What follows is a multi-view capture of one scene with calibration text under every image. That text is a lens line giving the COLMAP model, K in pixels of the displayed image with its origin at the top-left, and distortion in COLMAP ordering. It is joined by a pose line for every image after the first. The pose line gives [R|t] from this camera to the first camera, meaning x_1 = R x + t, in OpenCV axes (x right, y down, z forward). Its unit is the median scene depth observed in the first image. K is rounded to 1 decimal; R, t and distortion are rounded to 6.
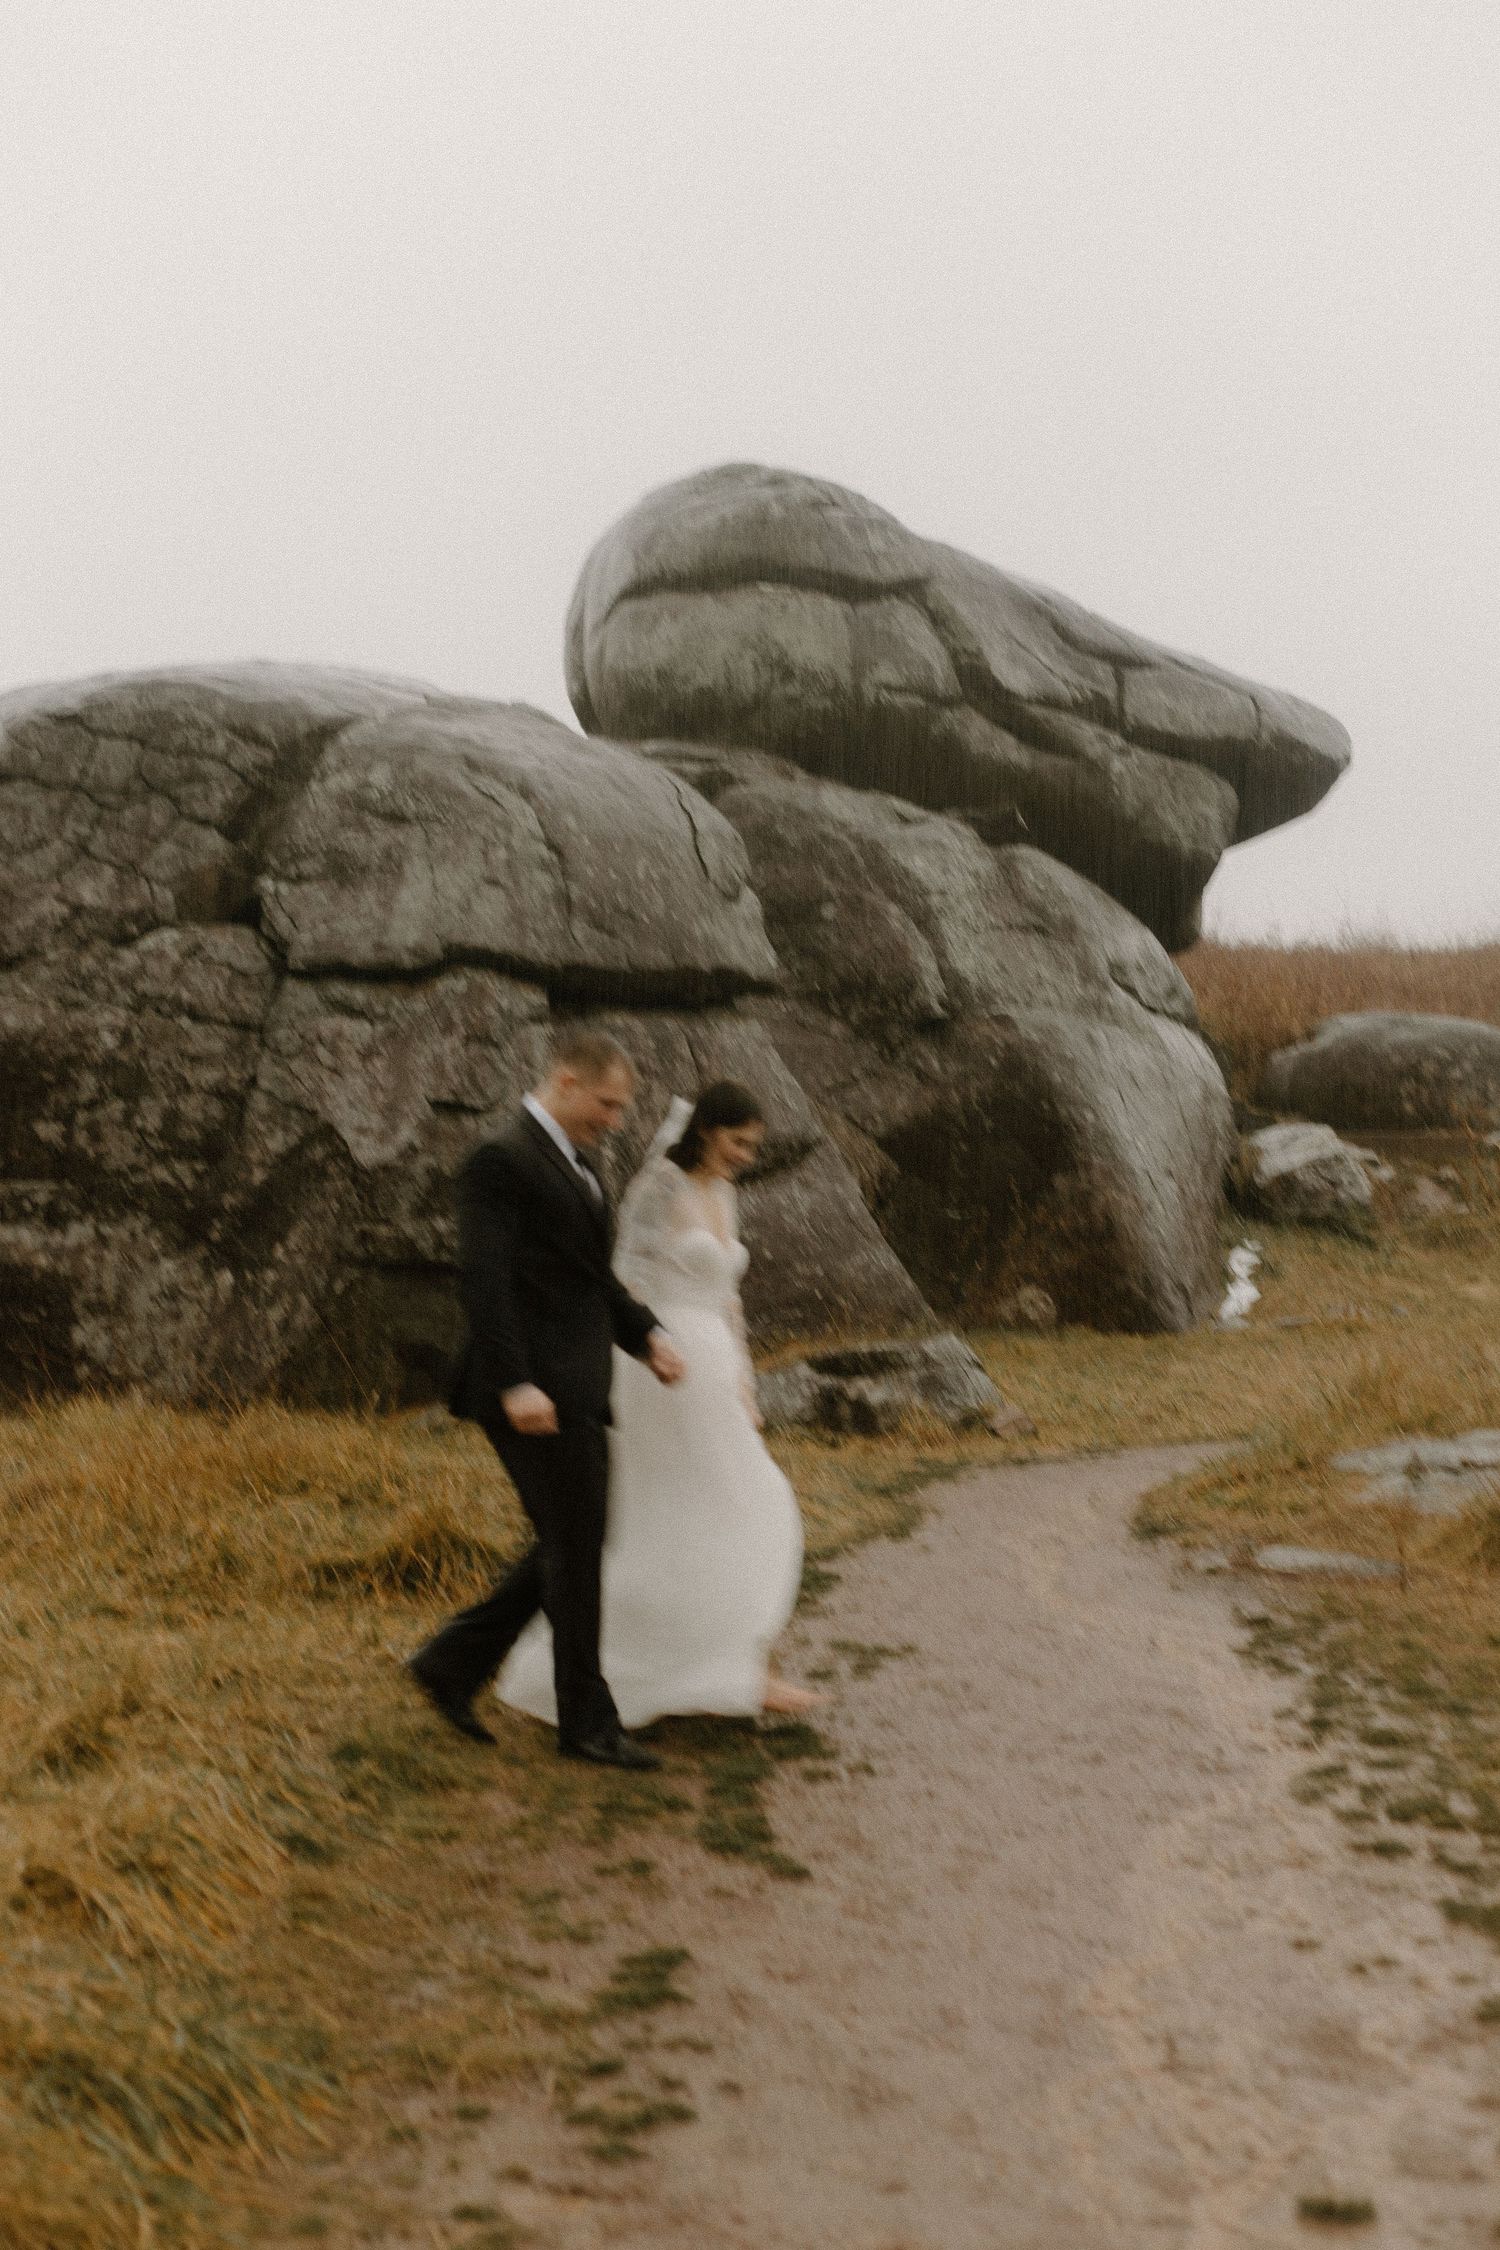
lens RADIAL K [[3400.3, 0, 750.0], [0, 3400.3, 1125.0], [0, 0, 1]] dist [0.039524, -0.034832]
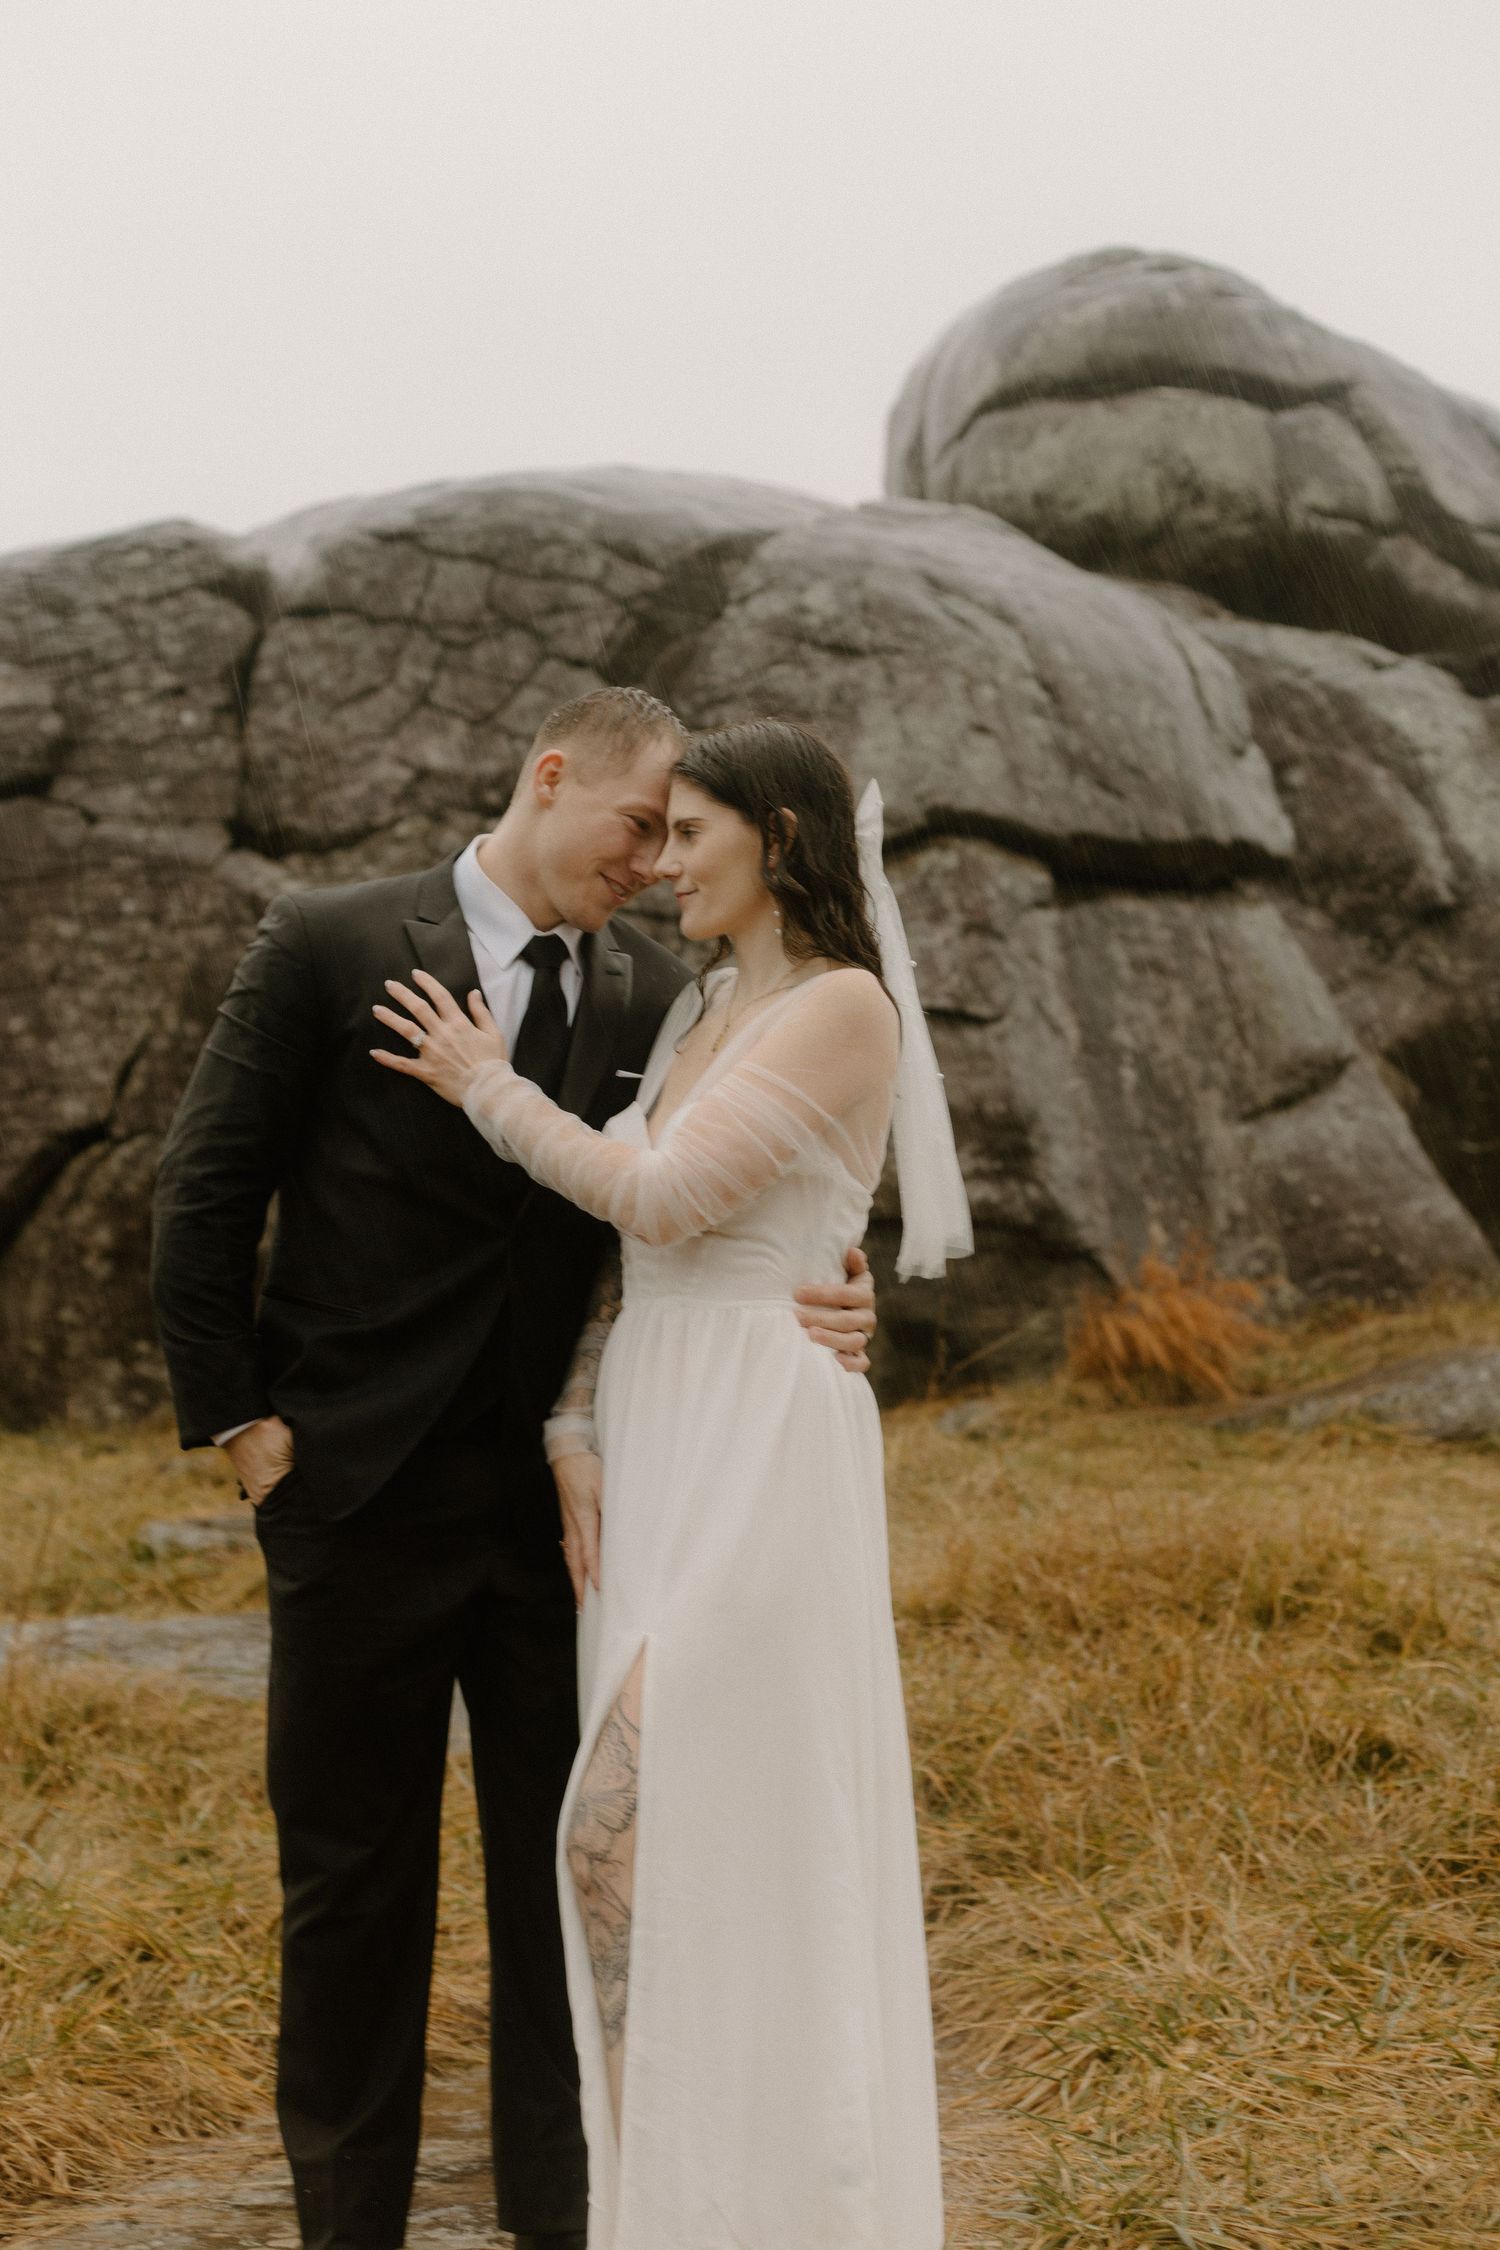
lens RADIAL K [[3400.3, 0, 750.0], [0, 3400.3, 1125.0], [0, 0, 1]] dist [0.039524, -0.034832]
pose [[0.999956, -0.008631, 0.003568, -0.122649], [0.008552, 0.999730, 0.021614, 0.002107], [-0.003754, -0.021583, 0.999760, 0.200750]]
